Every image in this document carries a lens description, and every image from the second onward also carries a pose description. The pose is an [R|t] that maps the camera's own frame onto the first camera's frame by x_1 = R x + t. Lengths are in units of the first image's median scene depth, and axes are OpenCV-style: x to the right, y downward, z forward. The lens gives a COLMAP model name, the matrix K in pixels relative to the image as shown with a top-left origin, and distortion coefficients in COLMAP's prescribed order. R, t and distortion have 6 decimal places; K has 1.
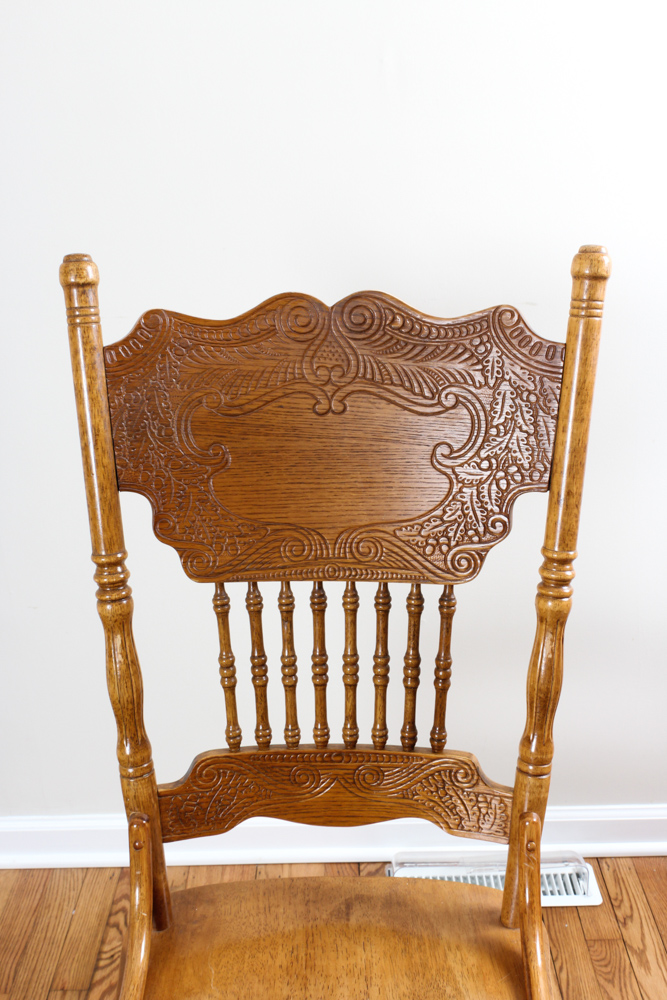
lens RADIAL K [[978.3, 0, 333.5], [0, 978.3, 500.0], [0, 0, 1]] dist [-0.018511, -0.013666]
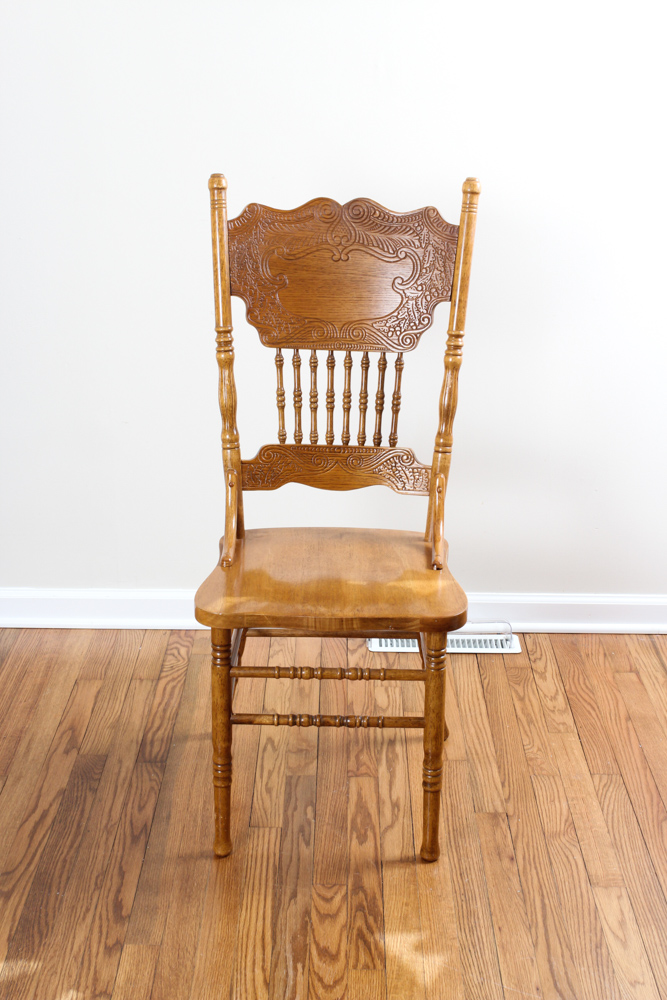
lens RADIAL K [[1428.0, 0, 333.5], [0, 1428.0, 500.0], [0, 0, 1]] dist [-0.047888, 0.137183]
pose [[0.999478, 0.031603, 0.006723, -0.020835], [-0.031223, 0.998229, -0.050629, 0.515167], [-0.008311, 0.050393, 0.998695, -1.745559]]
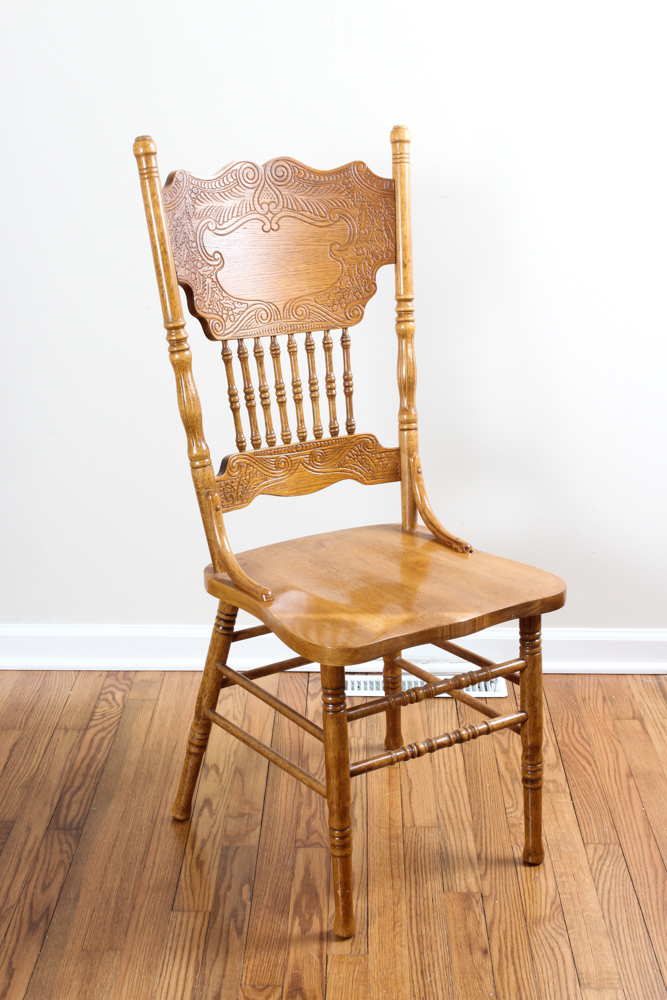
lens RADIAL K [[1428.0, 0, 333.5], [0, 1428.0, 500.0], [0, 0, 1]] dist [-0.047888, 0.137183]
pose [[0.999606, 0.027274, -0.006667, 0.109606], [-0.027684, 0.997024, -0.071951, 0.509020], [0.004684, 0.072108, 0.997386, -1.309413]]
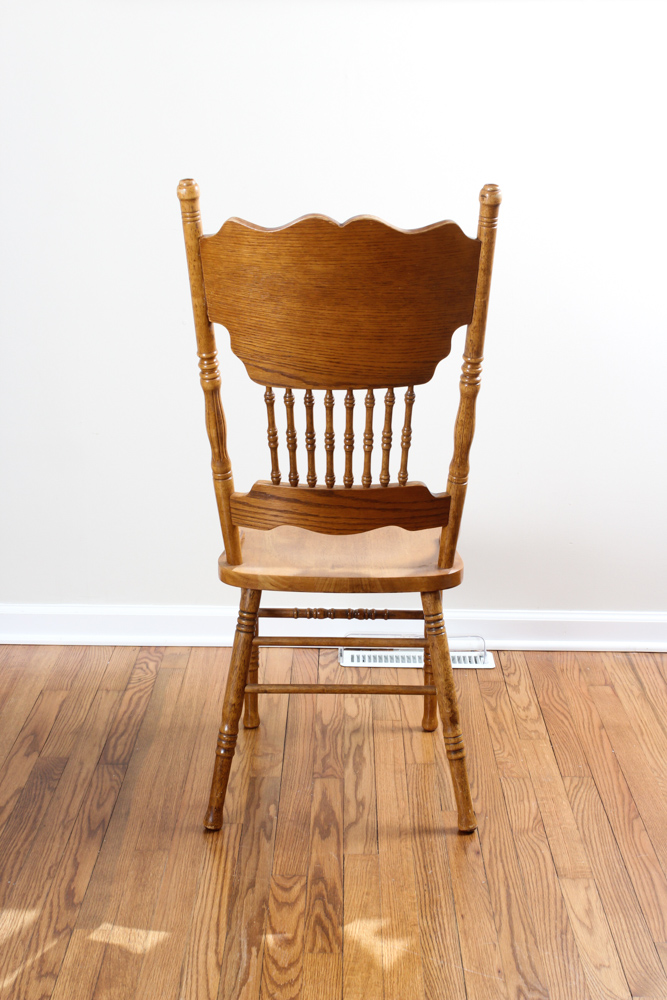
lens RADIAL K [[1428.0, 0, 333.5], [0, 1428.0, 500.0], [0, 0, 1]] dist [-0.047888, 0.137183]
pose [[0.999408, 0.034143, 0.004142, 0.054489], [-0.033391, 0.992078, -0.121101, 0.719769], [-0.008244, 0.120892, 0.992631, -1.705570]]
